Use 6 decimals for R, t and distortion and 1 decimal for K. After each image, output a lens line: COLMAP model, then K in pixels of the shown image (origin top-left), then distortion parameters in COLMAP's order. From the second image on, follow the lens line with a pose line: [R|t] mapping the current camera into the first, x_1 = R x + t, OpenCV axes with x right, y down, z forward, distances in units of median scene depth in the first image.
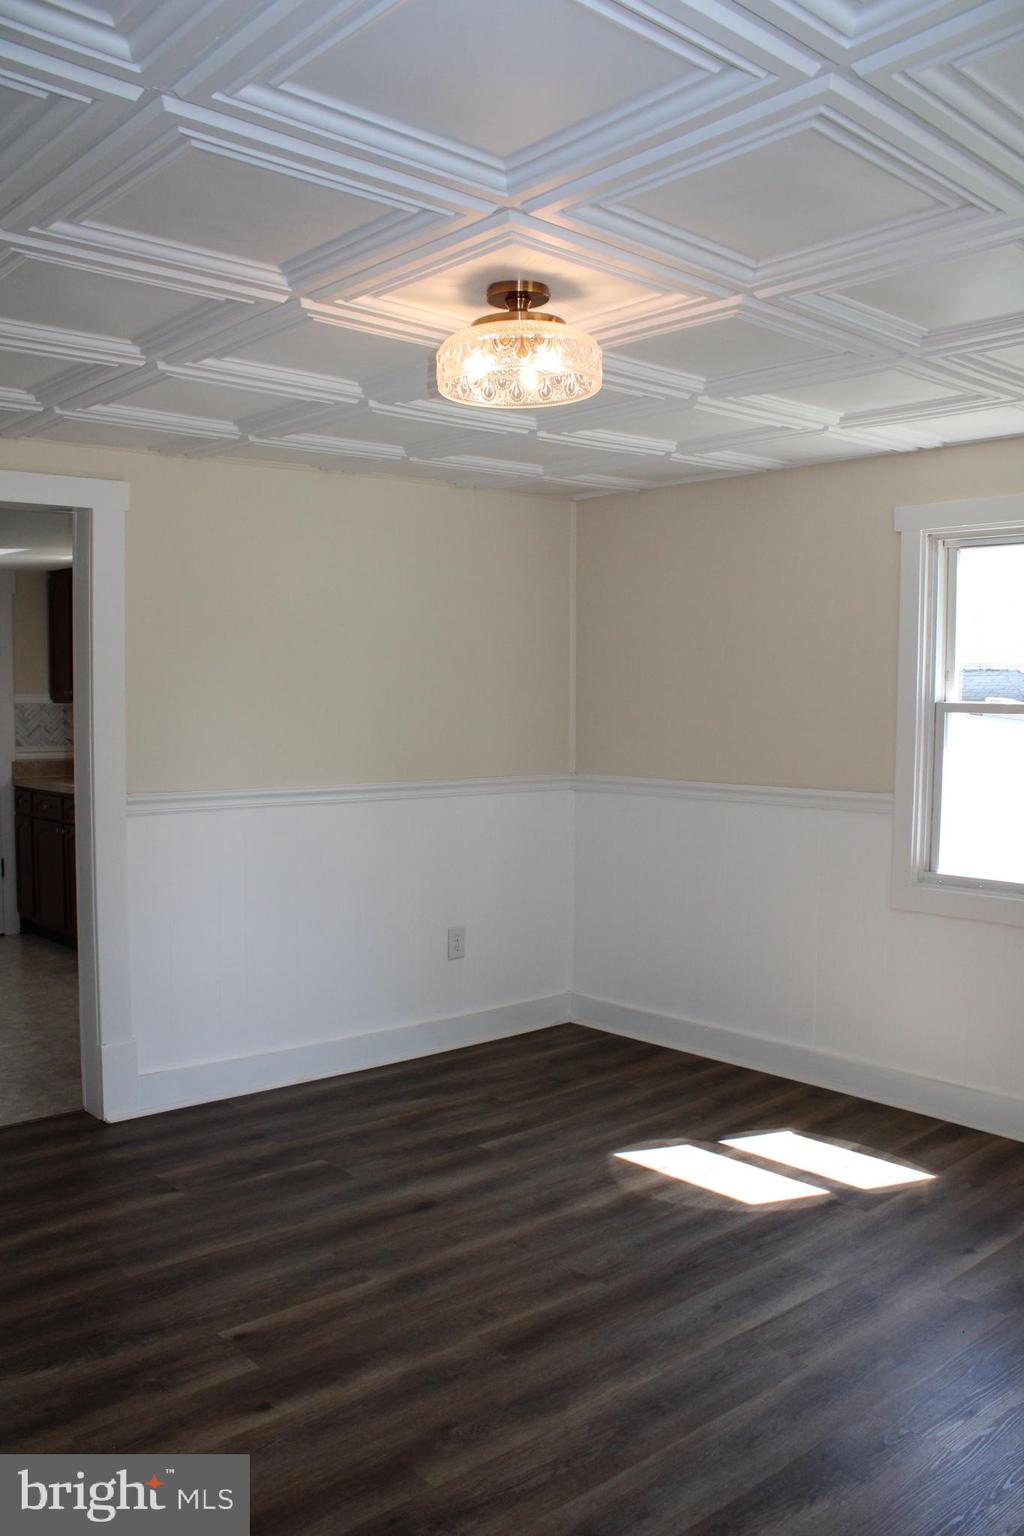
lens RADIAL K [[1279.2, 0, 516.6], [0, 1279.2, 776.2], [0, 0, 1]] dist [-0.161984, 0.140953]
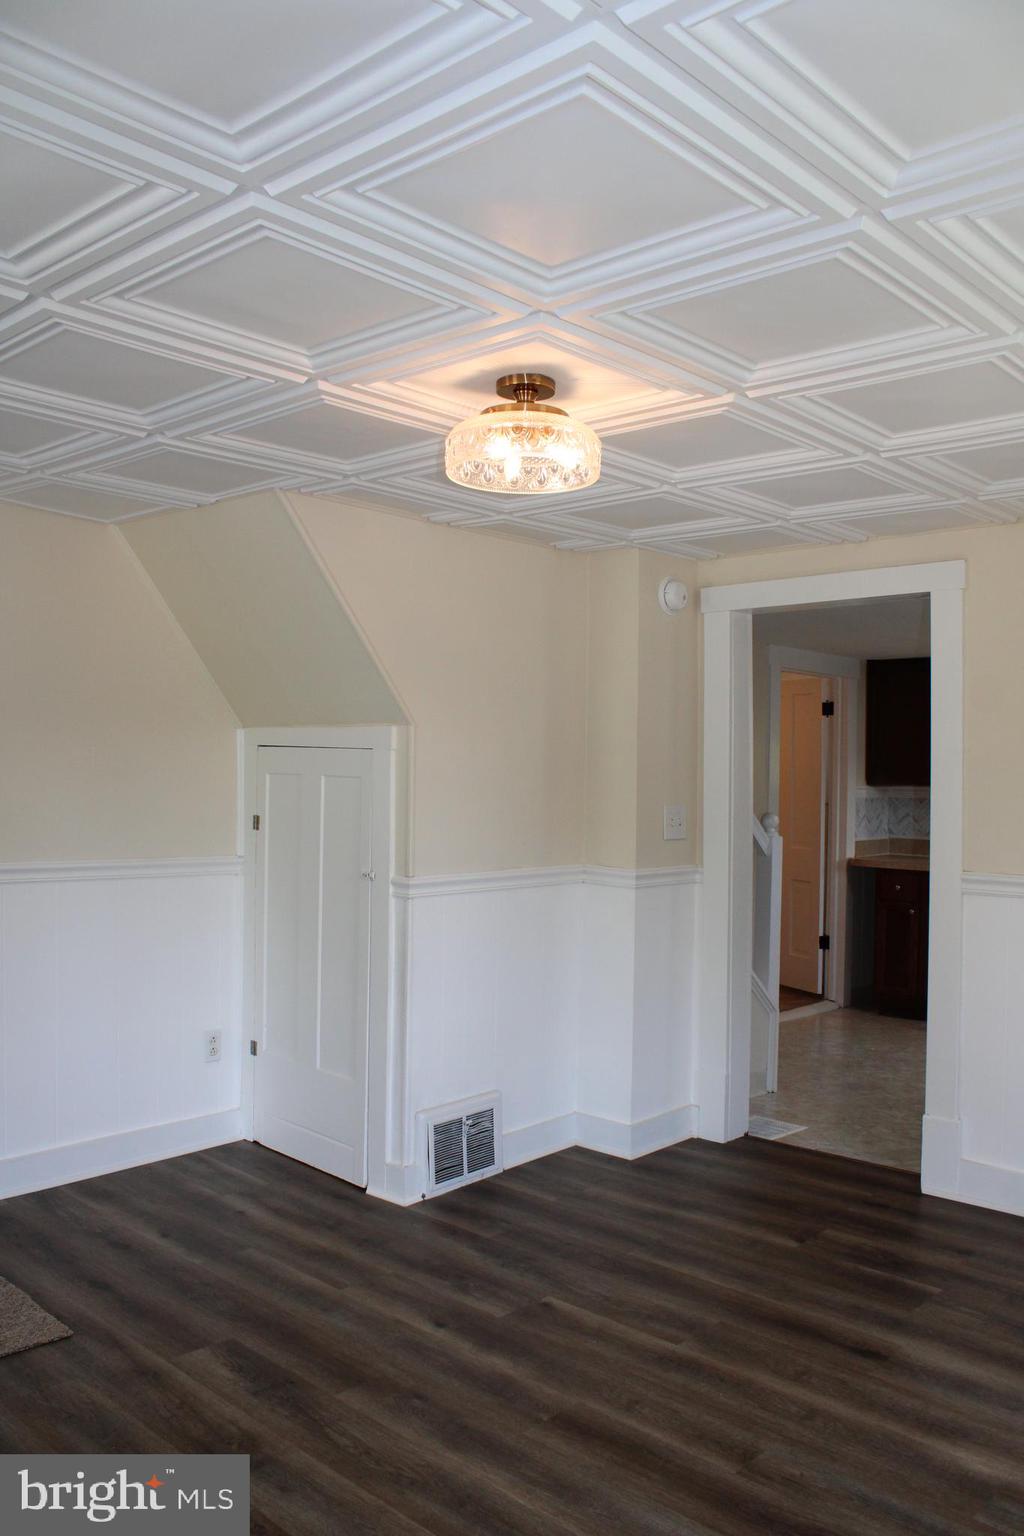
lens RADIAL K [[1279.2, 0, 516.6], [0, 1279.2, 776.2], [0, 0, 1]] dist [-0.161984, 0.140953]
pose [[0.083267, 0.002771, -0.996523, 0.871250], [-0.074472, 0.997217, -0.003450, -0.041815], [0.993741, 0.074500, 0.083242, 0.753613]]
